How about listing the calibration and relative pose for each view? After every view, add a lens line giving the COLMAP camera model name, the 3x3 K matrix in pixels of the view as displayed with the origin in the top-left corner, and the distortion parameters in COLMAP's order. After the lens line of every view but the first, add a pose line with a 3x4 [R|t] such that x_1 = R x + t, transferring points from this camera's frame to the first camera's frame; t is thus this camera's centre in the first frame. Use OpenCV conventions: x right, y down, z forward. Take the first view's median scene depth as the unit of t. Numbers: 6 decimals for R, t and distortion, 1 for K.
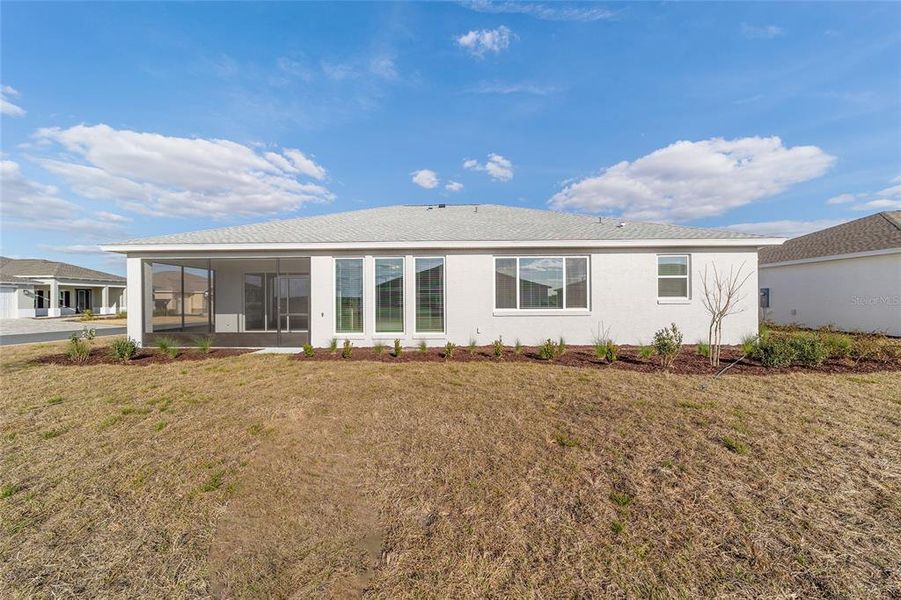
lens RADIAL K [[345.2, 0, 449.1], [0, 345.2, 300.9], [0, 0, 1]] dist [-0.001378, 0.000039]
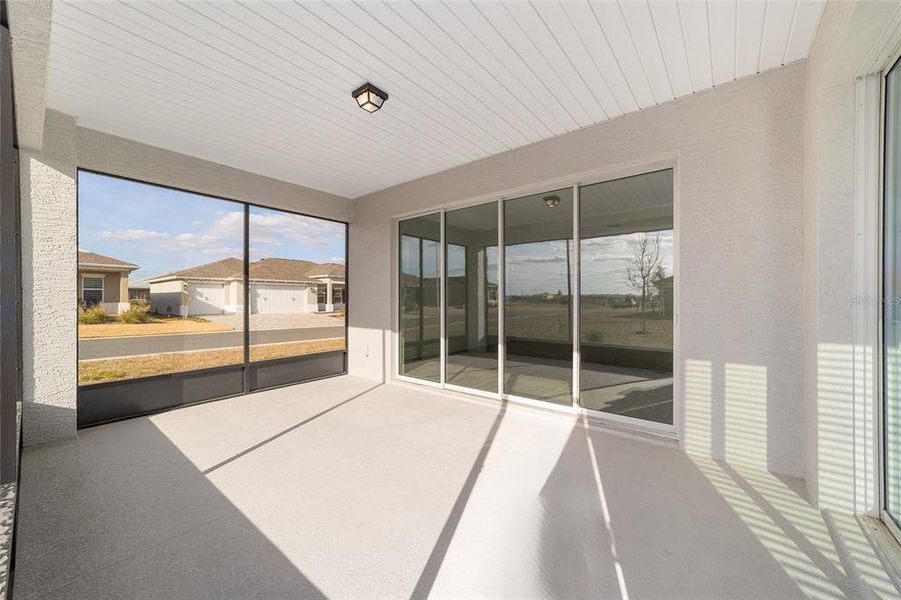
lens RADIAL K [[345.2, 0, 449.1], [0, 345.2, 300.9], [0, 0, 1]] dist [-0.001378, 0.000039]
pose [[0.791553, 0.012246, -0.610978, -0.320661], [-0.011985, 0.999918, 0.004515, 0.002087], [0.610983, 0.003748, 0.791634, 0.751880]]
